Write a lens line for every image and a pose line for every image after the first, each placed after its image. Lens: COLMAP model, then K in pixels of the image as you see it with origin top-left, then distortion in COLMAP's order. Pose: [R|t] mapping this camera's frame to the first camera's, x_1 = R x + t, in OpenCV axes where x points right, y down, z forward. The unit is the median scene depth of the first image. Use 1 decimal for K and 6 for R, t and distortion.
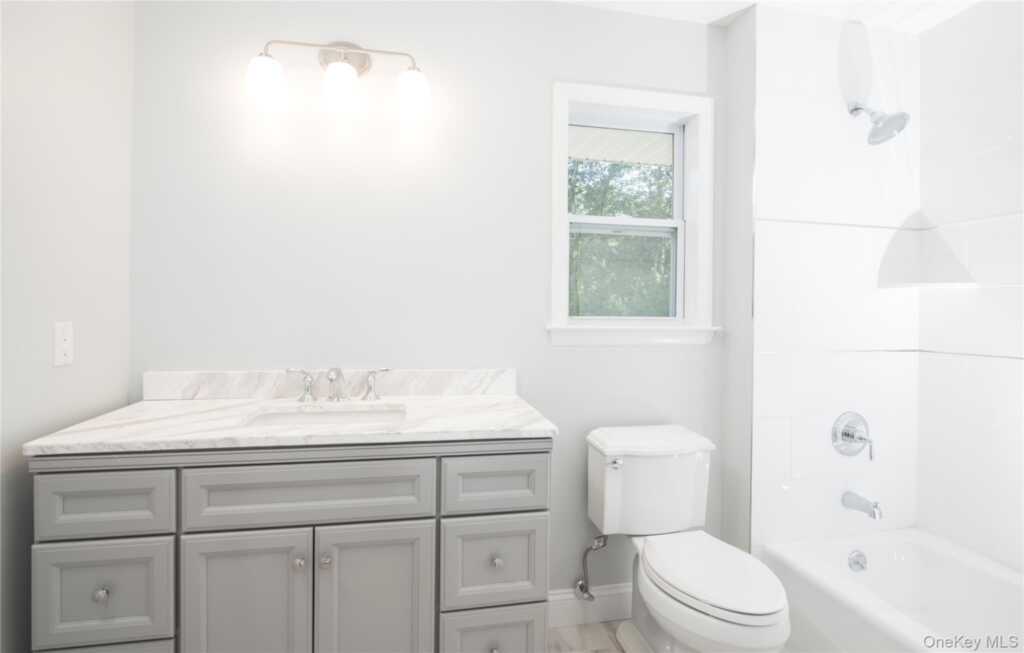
lens RADIAL K [[538.8, 0, 511.8], [0, 538.8, 324.5], [0, 0, 1]] dist [-0.006427, -0.000193]
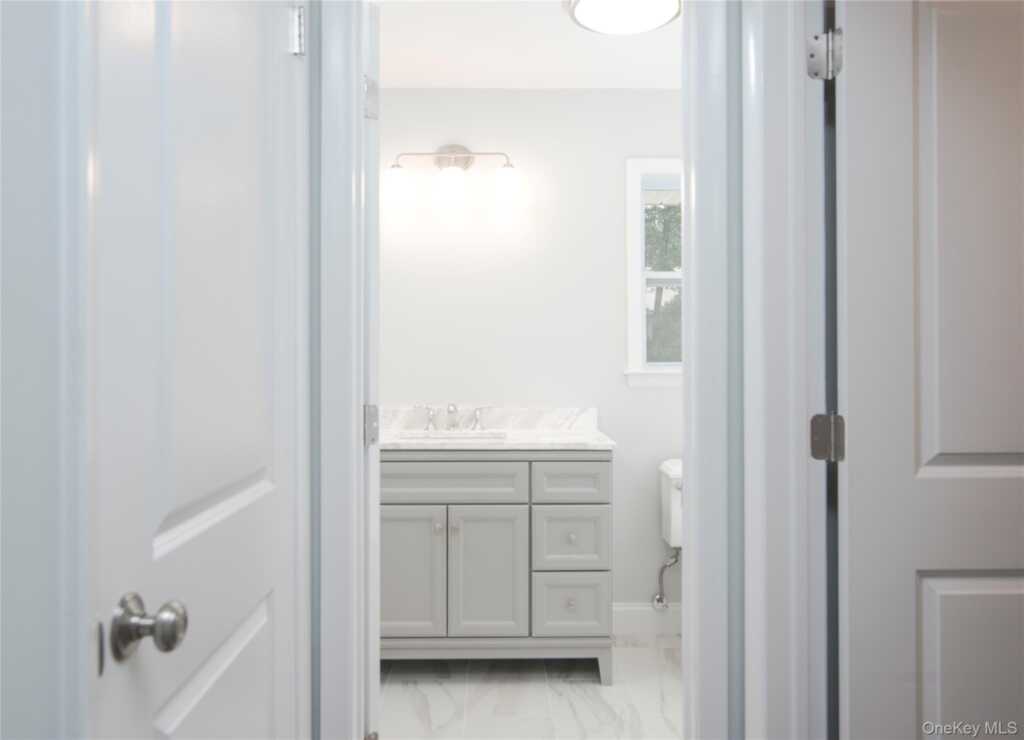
lens RADIAL K [[778.9, 0, 511.1], [0, 778.9, 369.8], [0, 0, 1]] dist [-0.000887, 0.000031]
pose [[0.985365, -0.013508, -0.169923, 0.132499], [0.011519, 0.999853, -0.012684, 0.022985], [0.170069, 0.010542, 0.985376, -0.818051]]
